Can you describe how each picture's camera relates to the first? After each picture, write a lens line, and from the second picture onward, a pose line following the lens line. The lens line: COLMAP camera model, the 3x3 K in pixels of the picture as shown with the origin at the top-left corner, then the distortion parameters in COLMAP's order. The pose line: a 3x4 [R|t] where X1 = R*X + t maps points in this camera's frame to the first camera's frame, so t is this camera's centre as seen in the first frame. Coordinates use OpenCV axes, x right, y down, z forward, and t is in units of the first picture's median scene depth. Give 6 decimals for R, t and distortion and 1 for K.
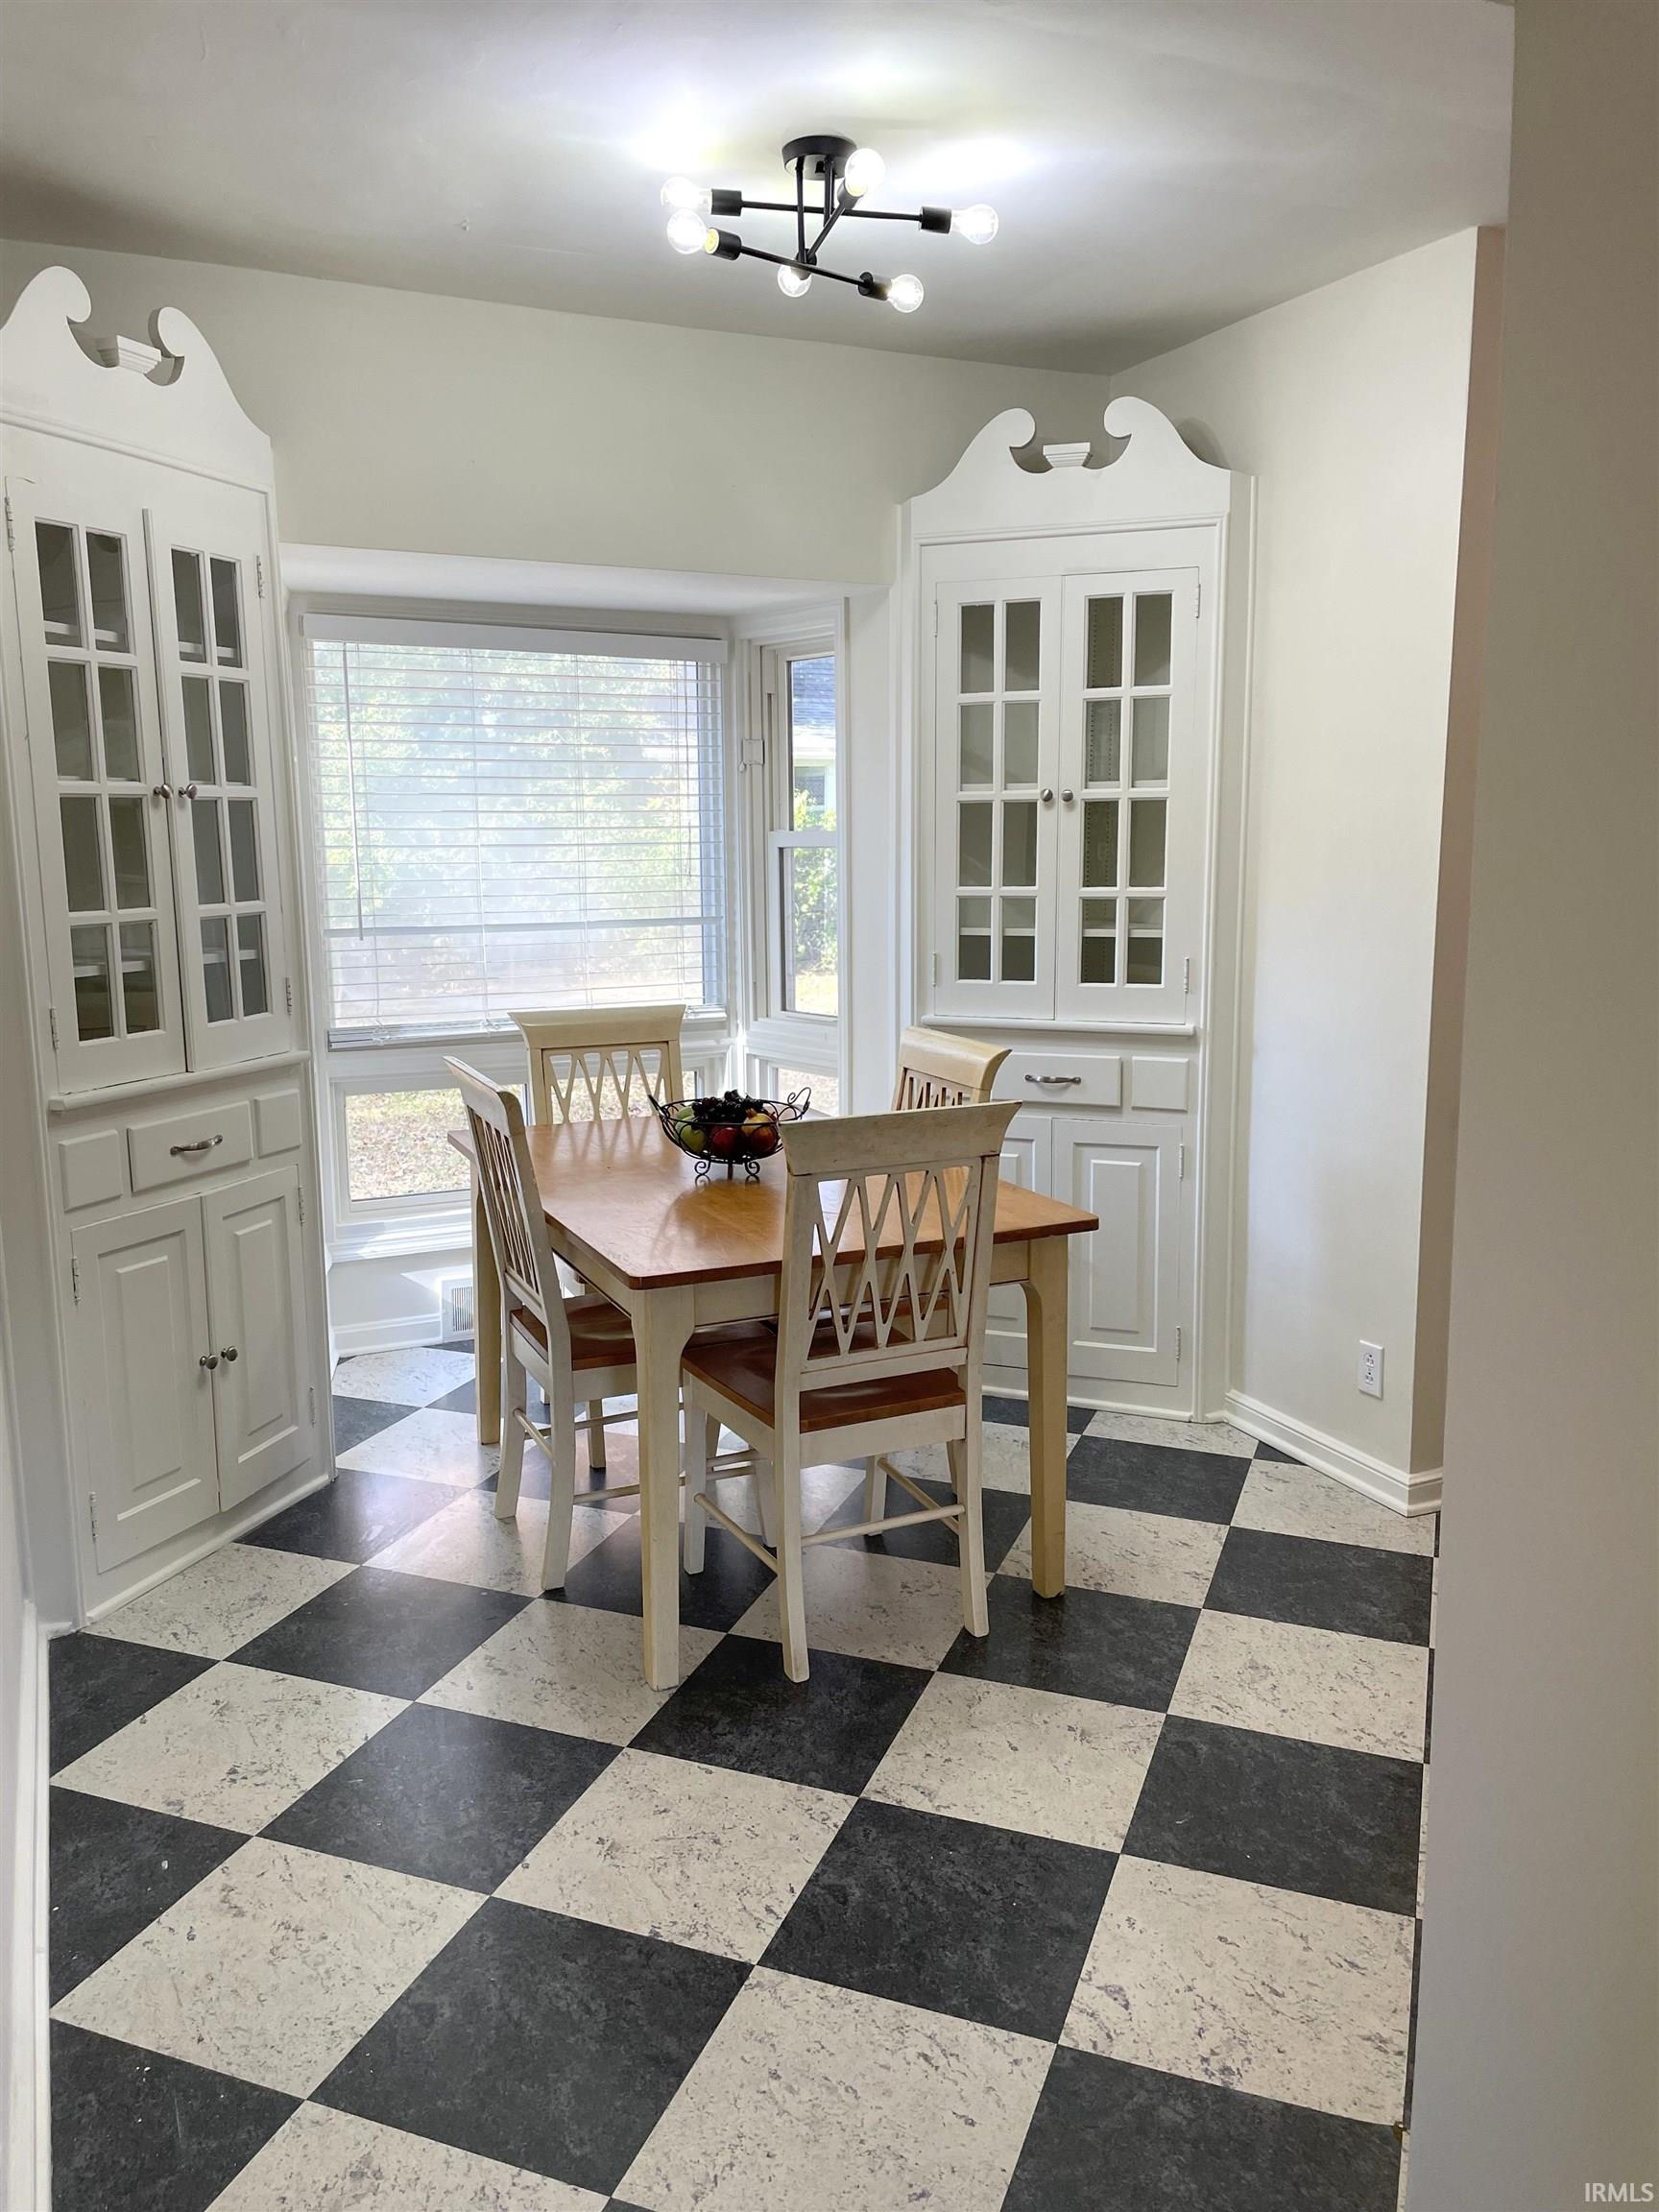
lens RADIAL K [[1667.3, 0, 838.3], [0, 1667.3, 1117.9], [0, 0, 1]] dist [0.082015, -0.112366]
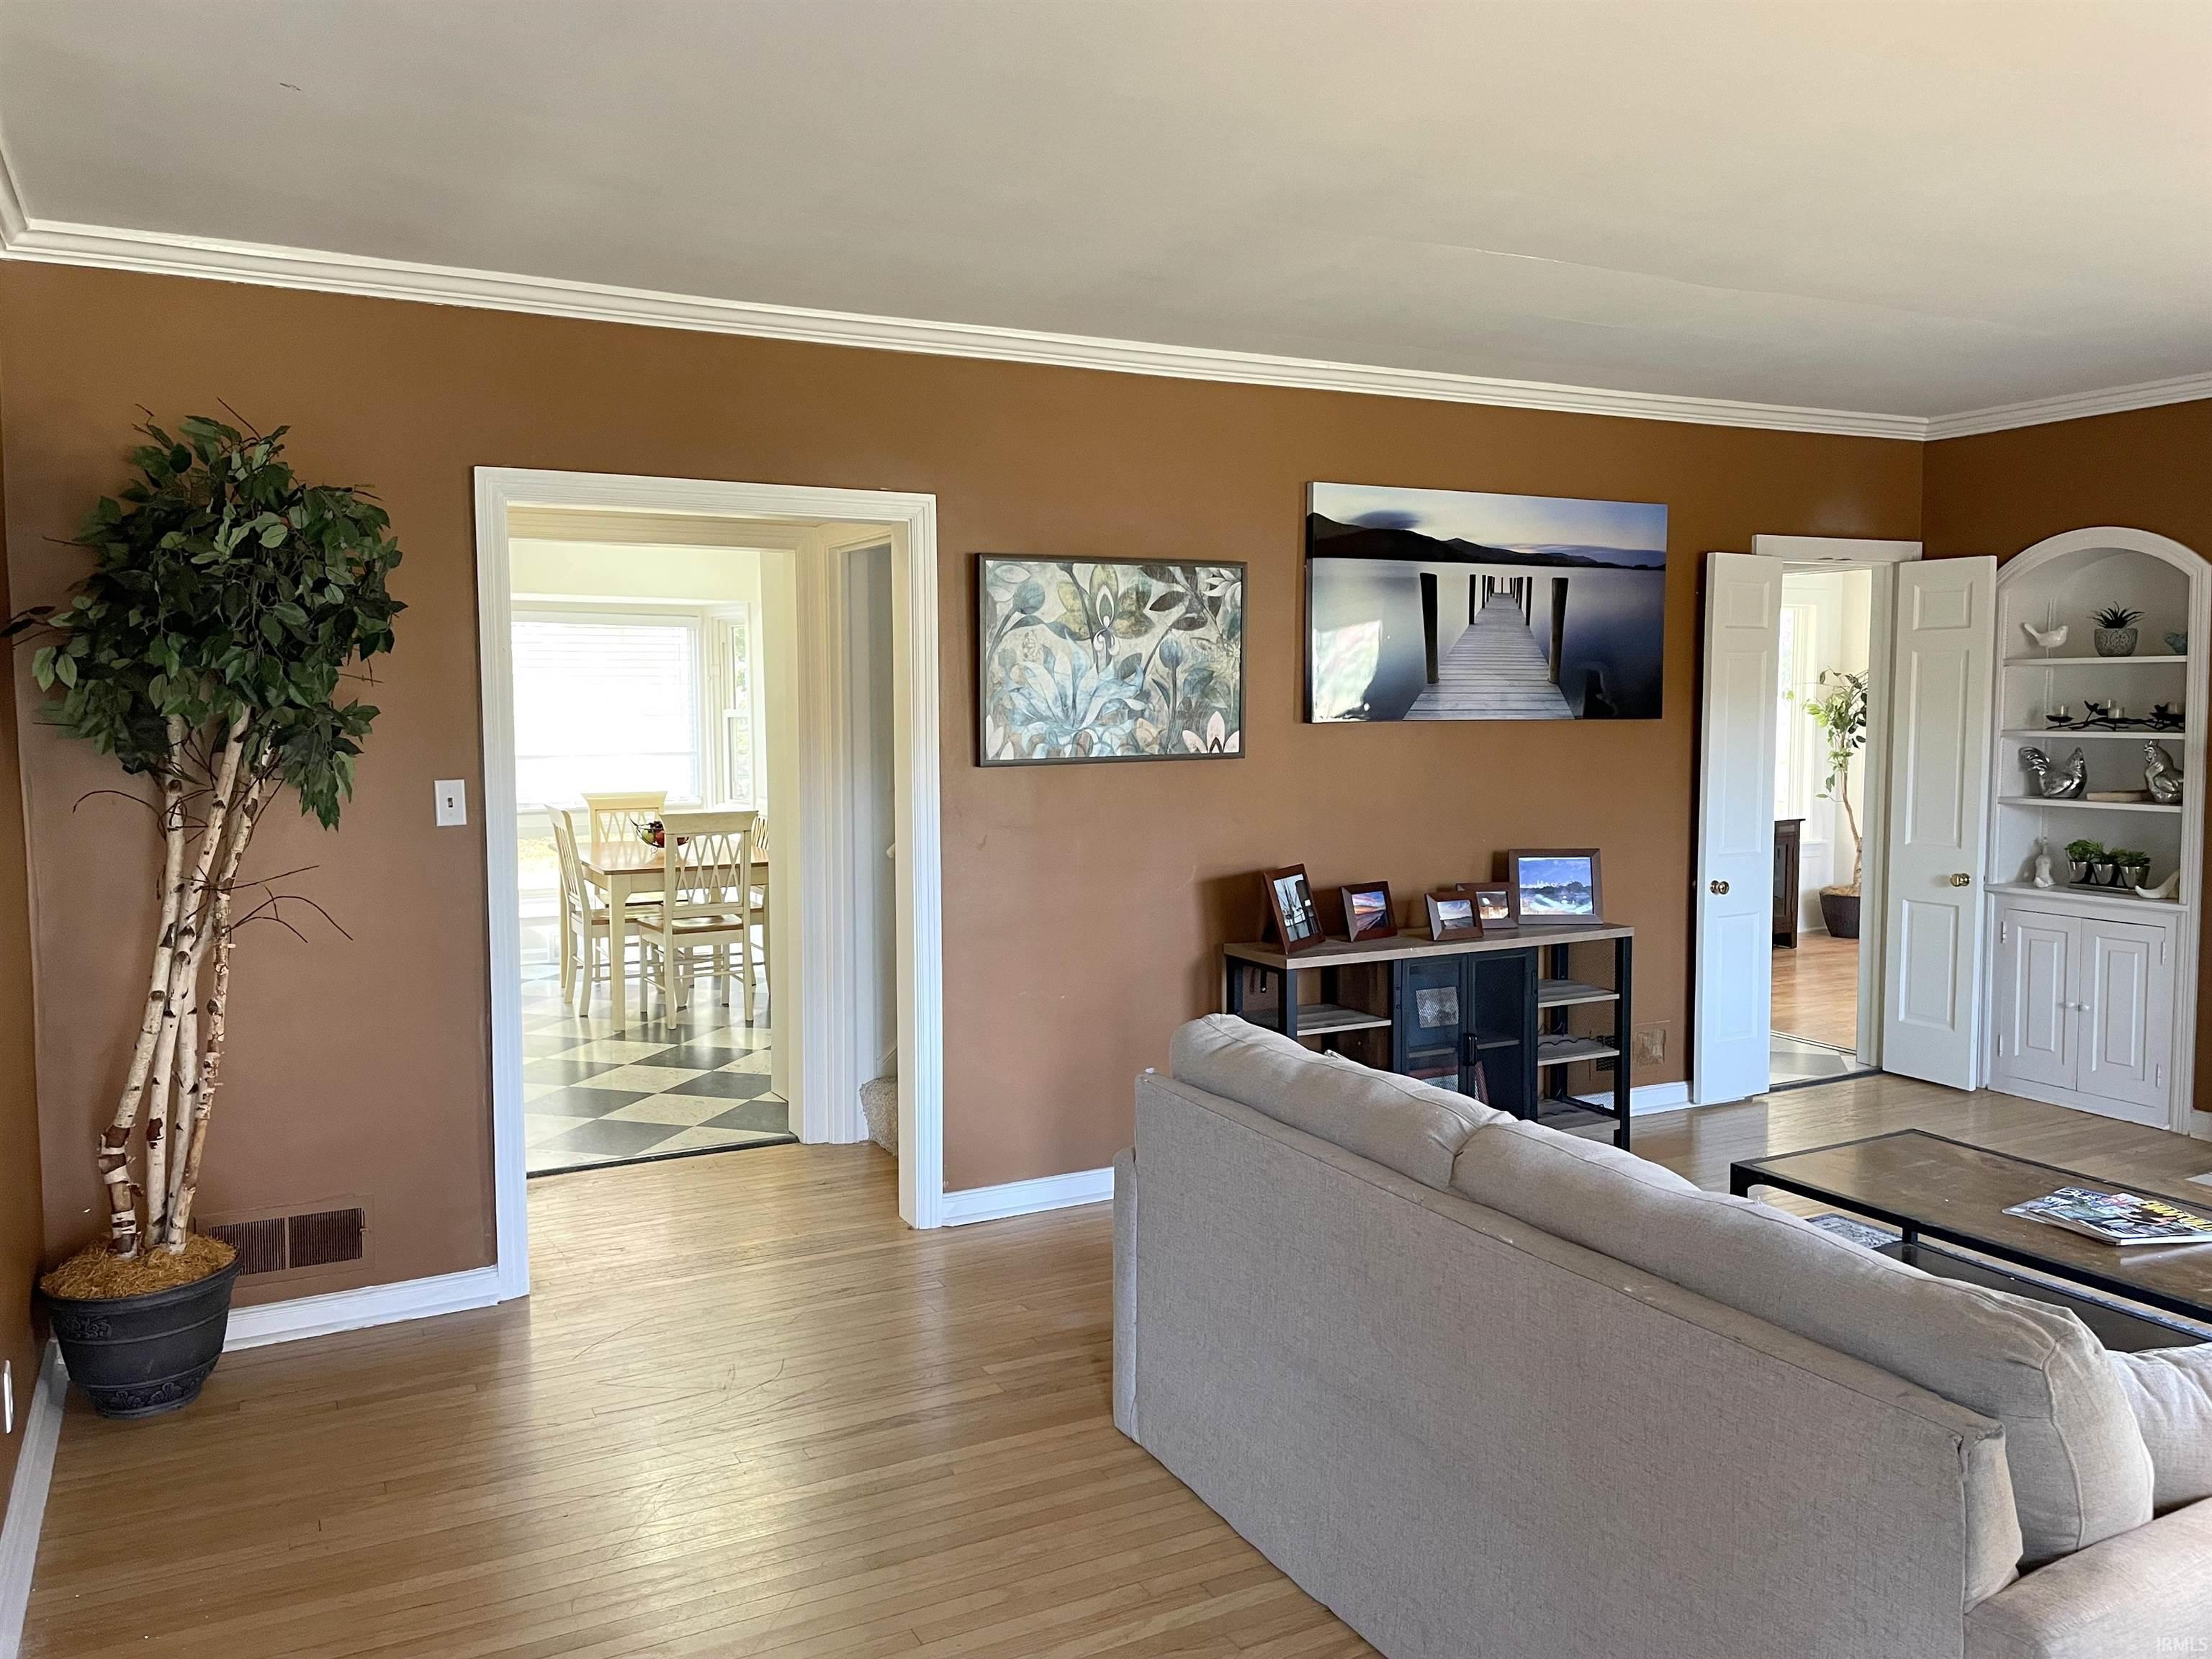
lens RADIAL K [[1667.3, 0, 1087.9], [0, 1667.3, 806.1], [0, 0, 1]] dist [0.082015, -0.112366]
pose [[0.998764, -0.004439, 0.049501, 0.457602], [0.009527, 0.994633, -0.103031, 0.238399], [-0.048778, 0.103375, 0.993446, -1.548315]]
